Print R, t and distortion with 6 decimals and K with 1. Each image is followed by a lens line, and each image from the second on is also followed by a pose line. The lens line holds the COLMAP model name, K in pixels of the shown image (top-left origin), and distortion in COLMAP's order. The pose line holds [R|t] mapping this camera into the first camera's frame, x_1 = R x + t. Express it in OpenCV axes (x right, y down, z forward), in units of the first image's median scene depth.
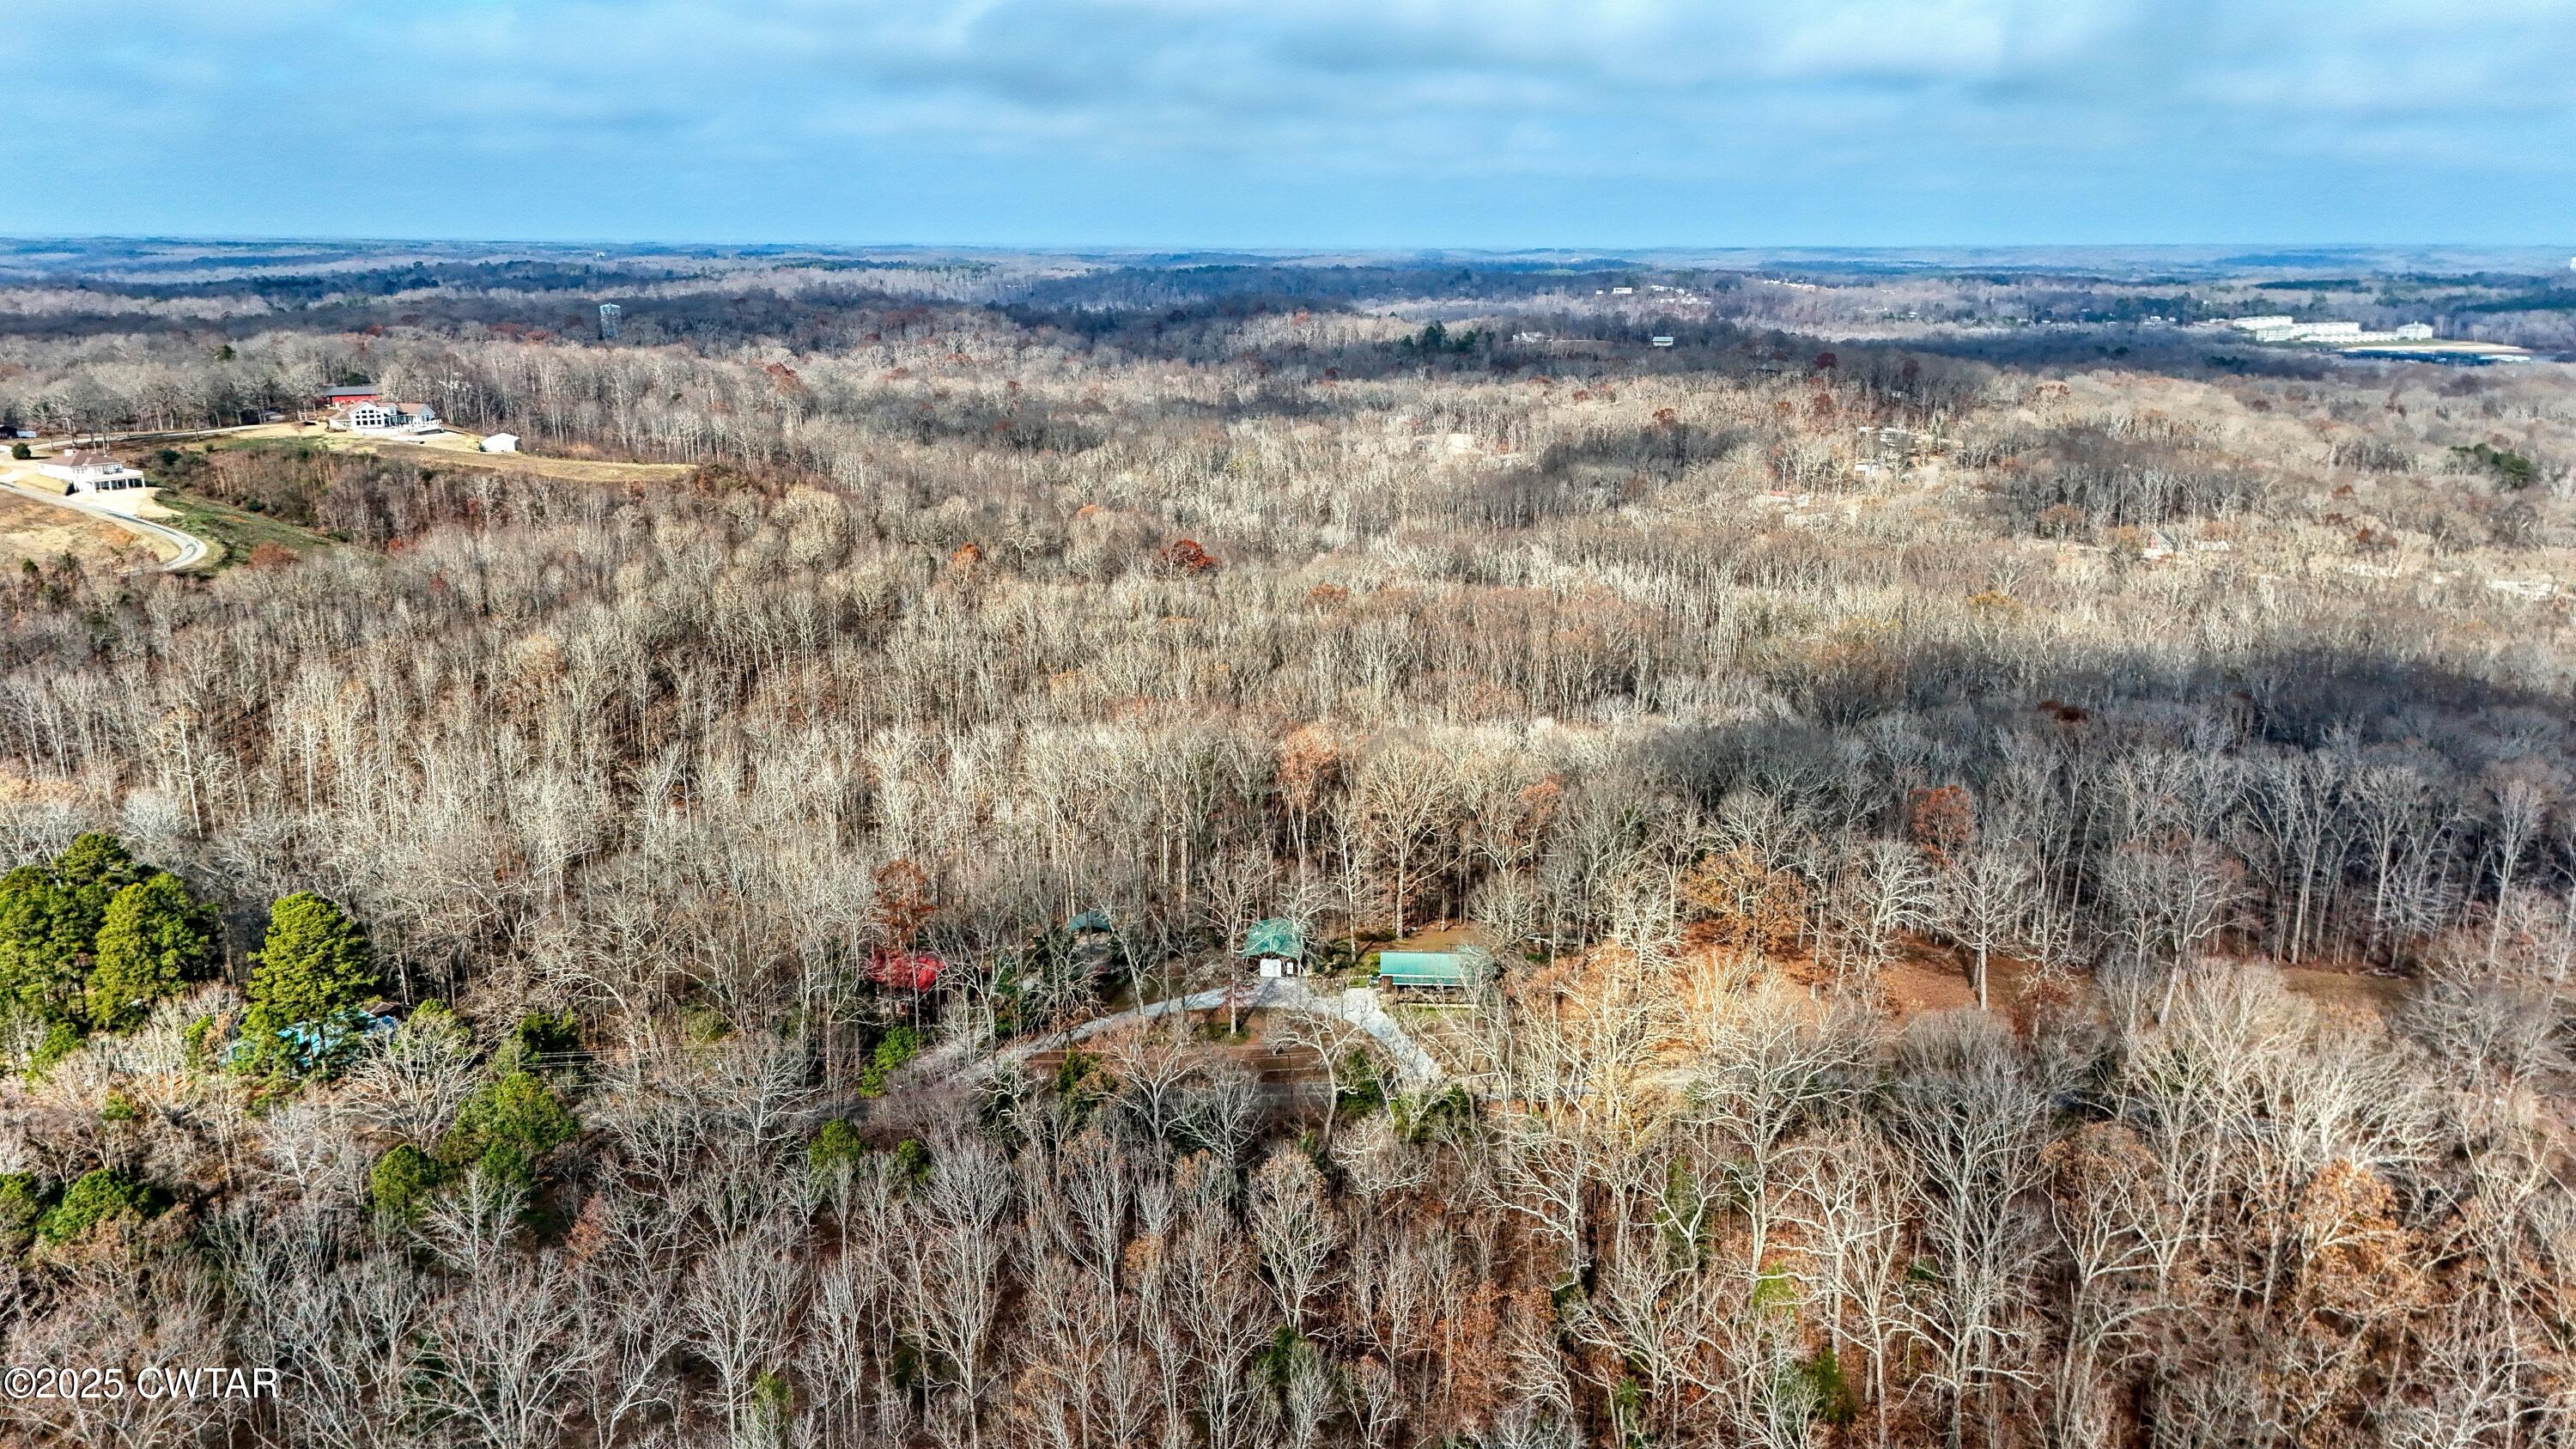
lens RADIAL K [[1779.8, 0, 1288.0], [0, 1779.8, 724.5], [0, 0, 1]] dist [0.073620, -0.059303]
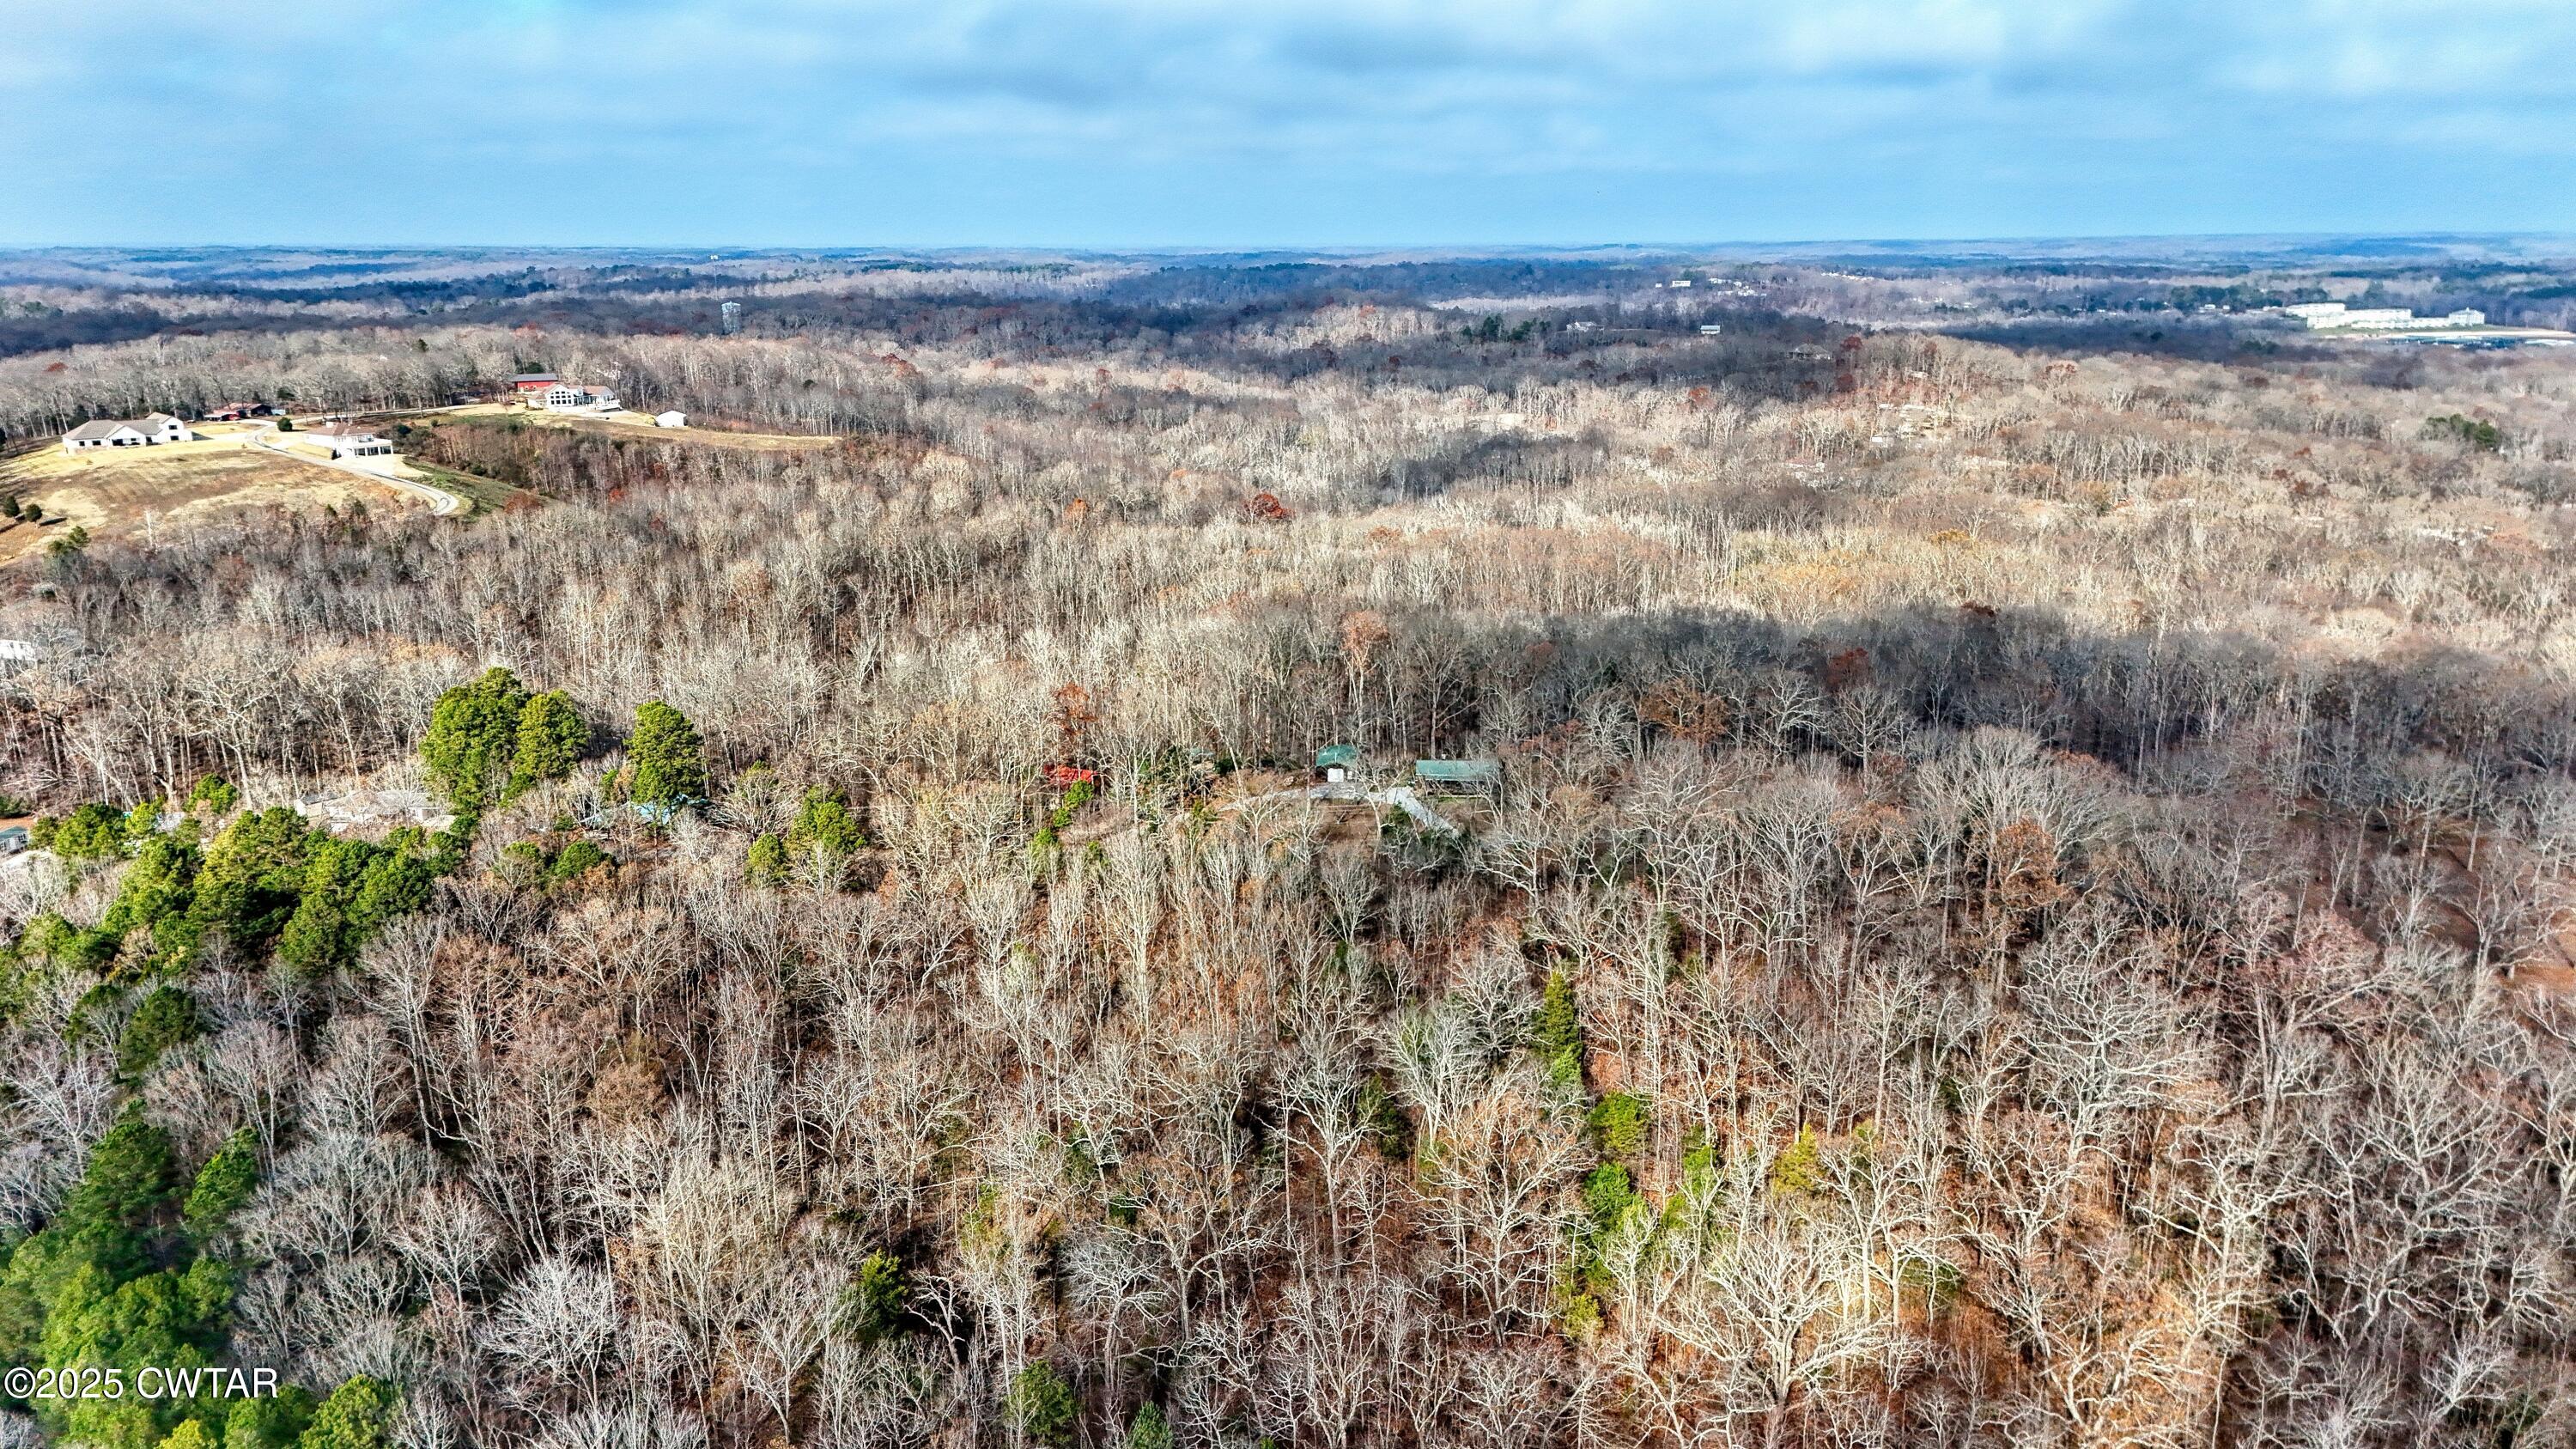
lens RADIAL K [[1885.7, 0, 1288.0], [0, 1885.7, 724.5], [0, 0, 1]] dist [0.090965, -0.097993]
pose [[0.999320, 0.000356, -0.036860, 0.003335], [-0.000874, 0.999901, -0.014025, 0.056835], [0.036851, 0.014047, 0.999222, -0.205755]]
